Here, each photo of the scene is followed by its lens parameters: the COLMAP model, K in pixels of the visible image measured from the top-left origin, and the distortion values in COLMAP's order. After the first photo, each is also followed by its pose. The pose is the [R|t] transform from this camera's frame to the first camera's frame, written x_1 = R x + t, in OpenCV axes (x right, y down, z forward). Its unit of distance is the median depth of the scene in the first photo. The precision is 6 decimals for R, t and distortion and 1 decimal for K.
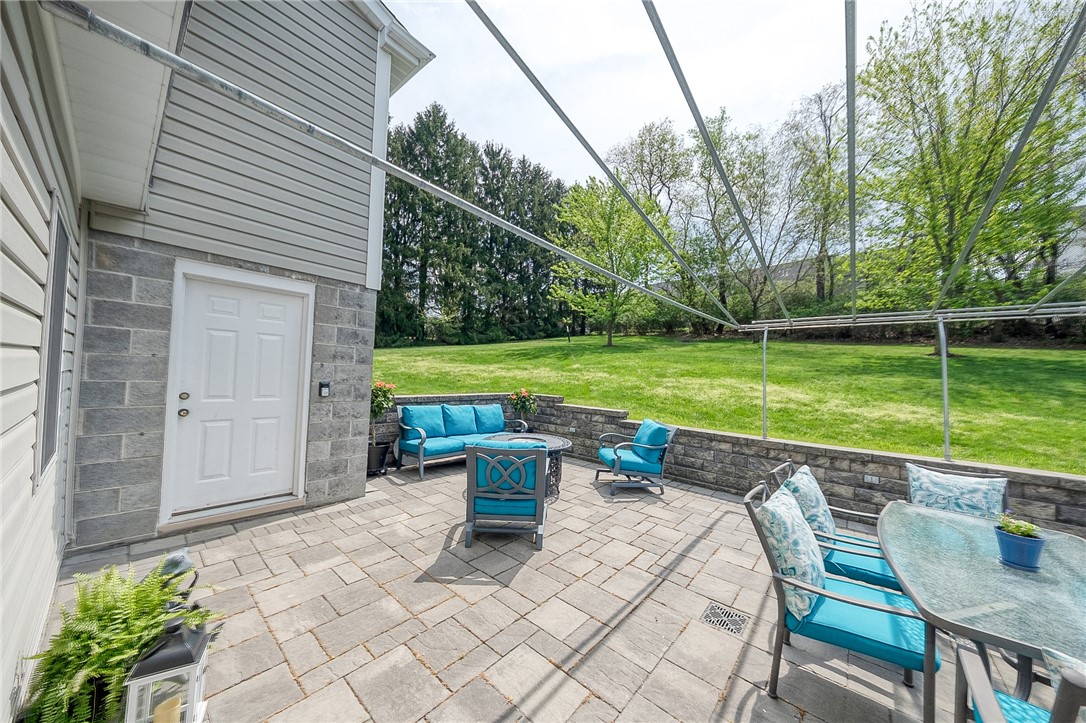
lens RADIAL K [[362.6, 0, 547.1], [0, 362.6, 367.9], [0, 0, 1]] dist [0.003487, -0.001508]
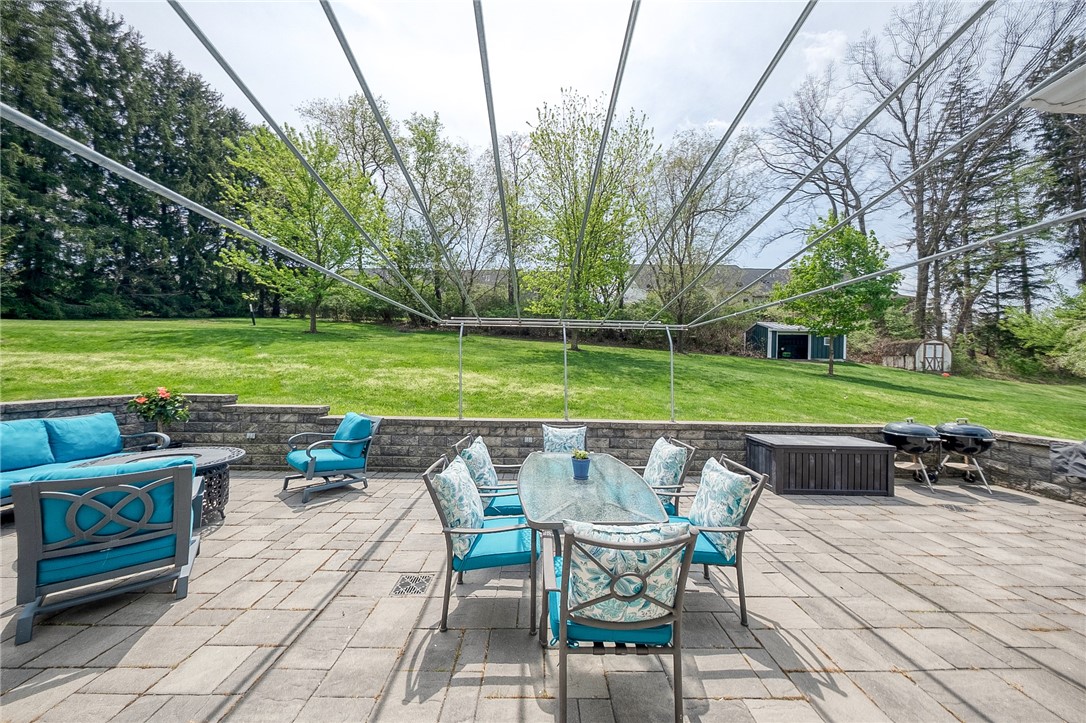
lens RADIAL K [[362.6, 0, 544.0], [0, 362.6, 363.1], [0, 0, 1]] dist [0.003487, -0.001508]
pose [[0.744688, -0.008707, 0.667356, 0.025849], [-0.000888, 0.999901, 0.014037, -0.001441], [-0.667412, -0.011046, 0.744607, -0.042895]]
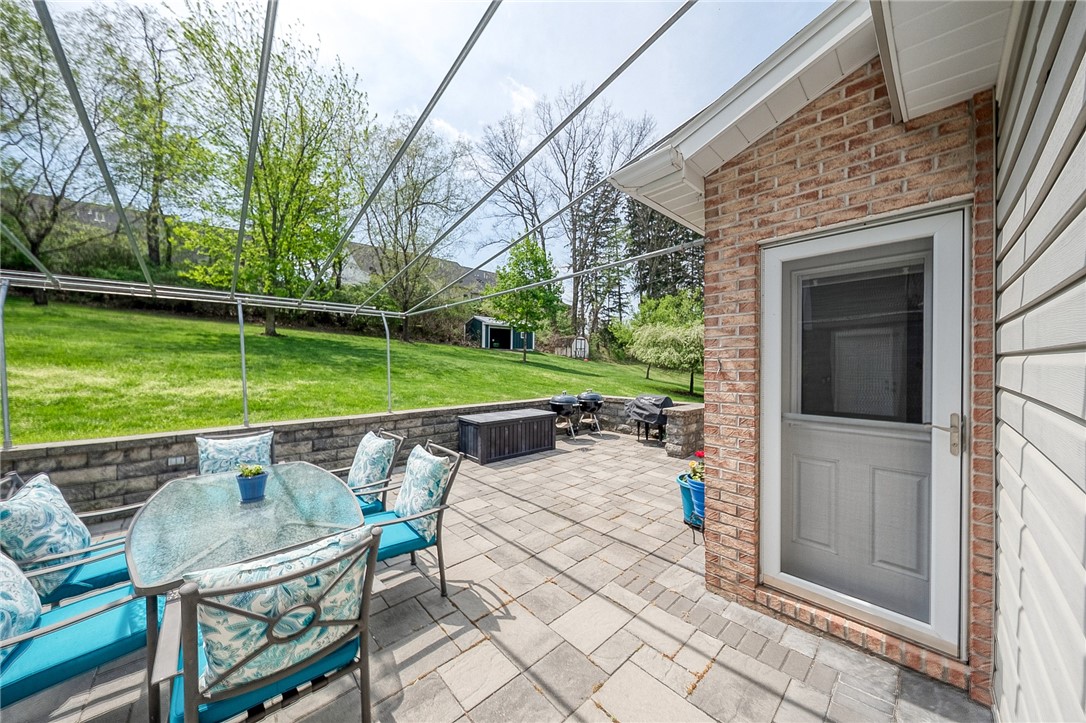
lens RADIAL K [[362.6, 0, 546.3], [0, 362.6, 364.8], [0, 0, 1]] dist [0.003487, -0.001508]
pose [[0.115906, -0.043102, 0.992325, 0.058324], [-0.010893, 0.998943, 0.044662, -0.000753], [-0.993200, -0.015986, 0.115314, -0.063553]]
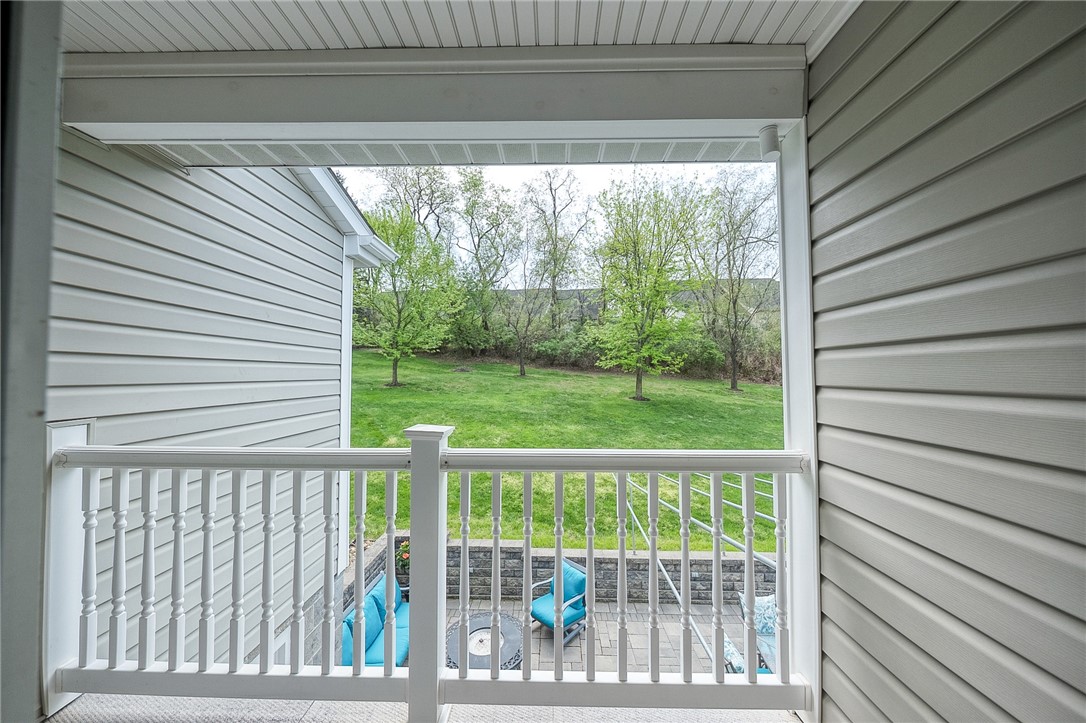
lens RADIAL K [[362.6, 0, 544.5], [0, 362.6, 362.3], [0, 0, 1]] dist [0.003487, -0.001508]
pose [[0.779450, -0.019341, 0.626166, -0.551766], [0.021279, 0.999764, 0.004393, -0.576612], [-0.626103, 0.009900, 0.779678, 0.116906]]
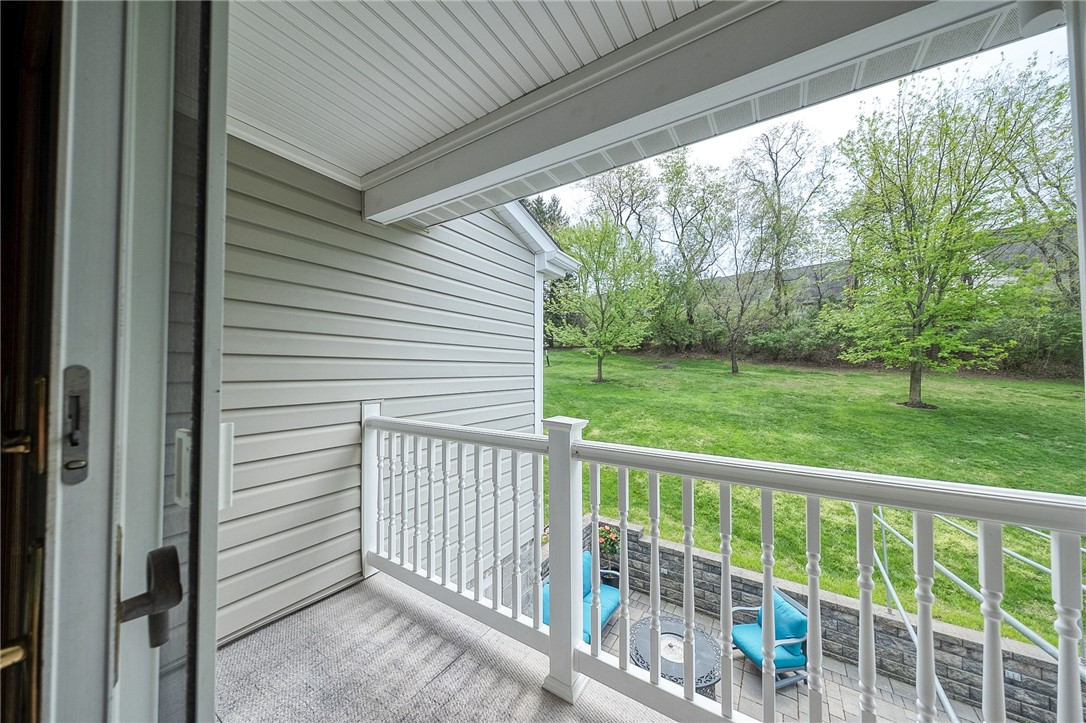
lens RADIAL K [[362.6, 0, 547.2], [0, 362.6, 361.9], [0, 0, 1]] dist [0.003487, -0.001508]
pose [[0.990976, -0.037747, 0.128615, -0.498240], [0.038690, 0.999240, -0.004837, -0.576357], [-0.128334, 0.009769, 0.991683, 0.084075]]
